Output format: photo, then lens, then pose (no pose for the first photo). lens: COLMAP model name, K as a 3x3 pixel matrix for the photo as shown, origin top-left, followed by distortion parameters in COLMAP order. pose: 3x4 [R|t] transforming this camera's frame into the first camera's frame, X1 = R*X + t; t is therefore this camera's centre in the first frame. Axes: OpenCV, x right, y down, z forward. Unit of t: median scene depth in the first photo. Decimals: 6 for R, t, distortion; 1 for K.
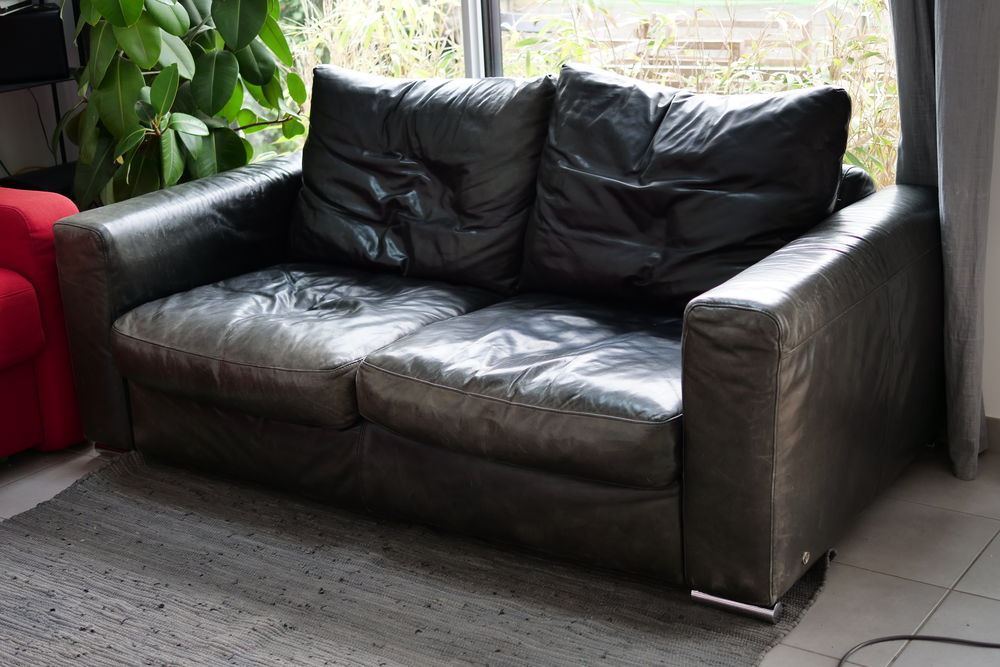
lens RADIAL K [[1452.6, 0, 505.1], [0, 1452.6, 322.6], [0, 0, 1]] dist [0.004622, -0.085542]
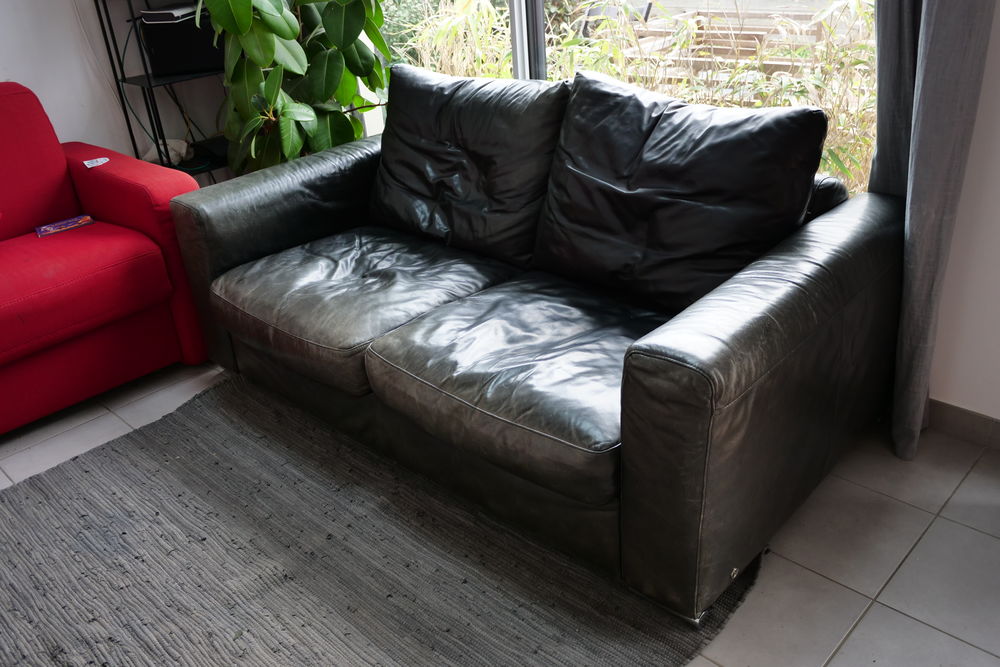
lens RADIAL K [[854.0, 0, 500.0], [0, 854.0, 333.5], [0, 0, 1]] dist [-0.043538, 0.017112]
pose [[0.986758, 0.053616, -0.153082, 0.101557], [-0.025873, 0.983732, 0.177769, -0.099597], [0.160123, -0.171455, 0.972093, 0.324165]]
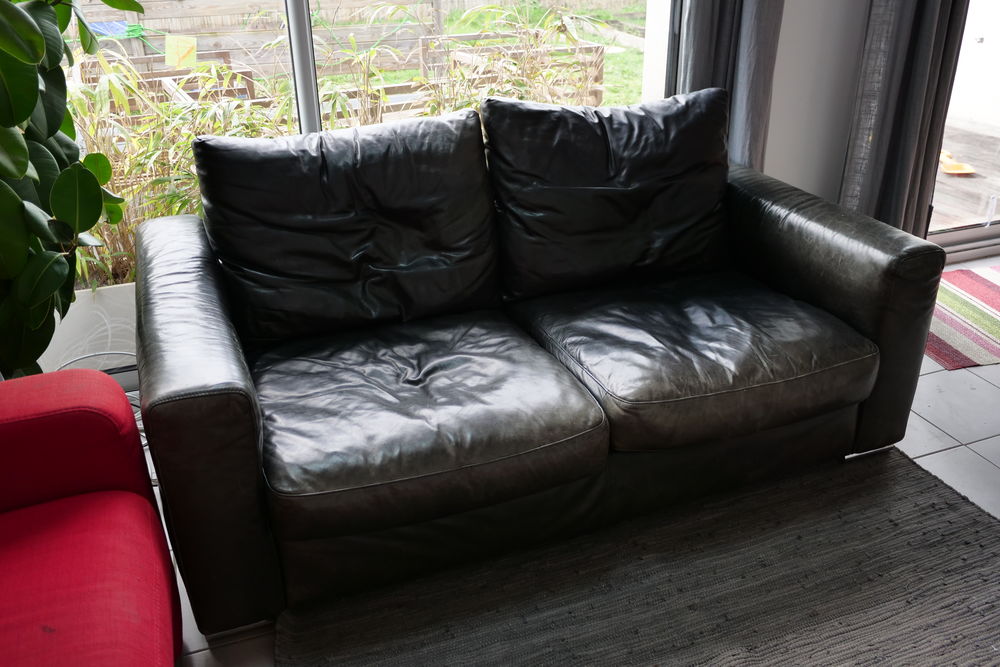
lens RADIAL K [[854.0, 0, 500.0], [0, 854.0, 333.5], [0, 0, 1]] dist [-0.043538, 0.017112]
pose [[0.572769, -0.331672, 0.749619, -0.553397], [0.228667, 0.942833, 0.242441, -0.177083], [-0.787176, 0.032551, 0.615868, 0.637508]]
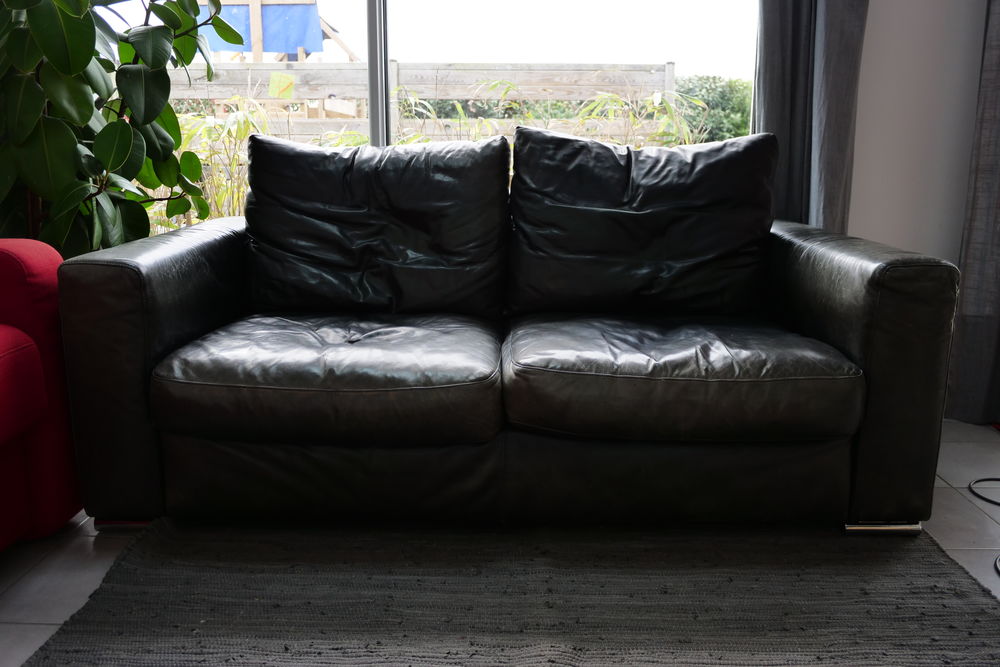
lens RADIAL K [[854.0, 0, 500.0], [0, 854.0, 333.5], [0, 0, 1]] dist [-0.043538, 0.017112]
pose [[0.834875, -0.064869, 0.546604, -0.394721], [0.118987, 0.990821, -0.064151, 0.037219], [-0.537425, 0.118597, 0.834930, 0.479205]]
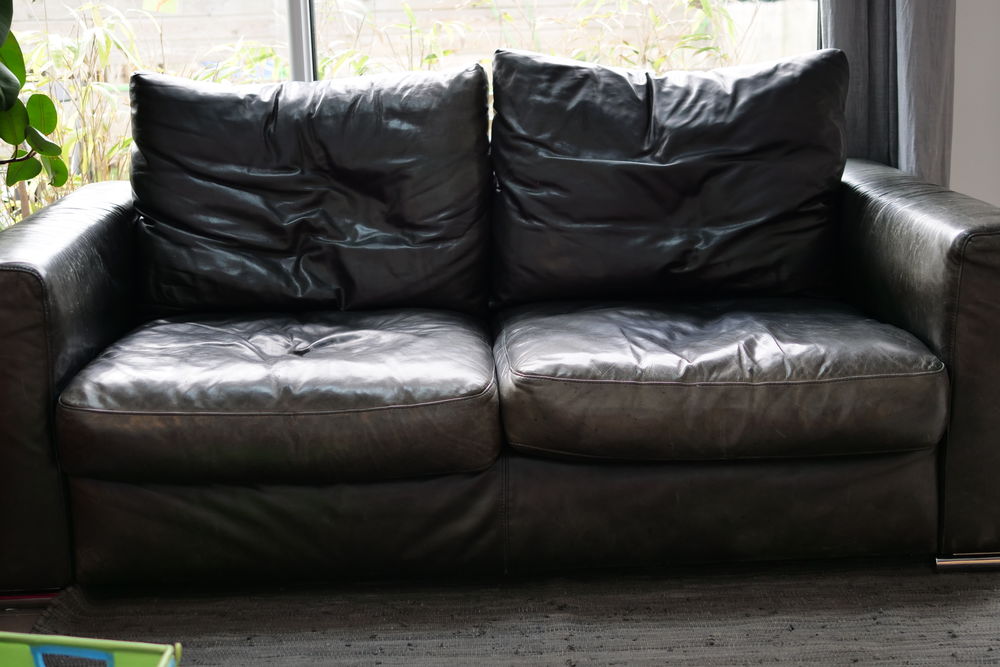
lens RADIAL K [[1508.5, 0, 483.5], [0, 1508.5, 291.6], [0, 0, 1]] dist [0.009793, -0.106645]
pose [[0.817313, -0.088807, 0.569310, -0.541506], [0.159232, 0.984385, -0.075043, 0.037105], [-0.553756, 0.151986, 0.818691, 0.298829]]
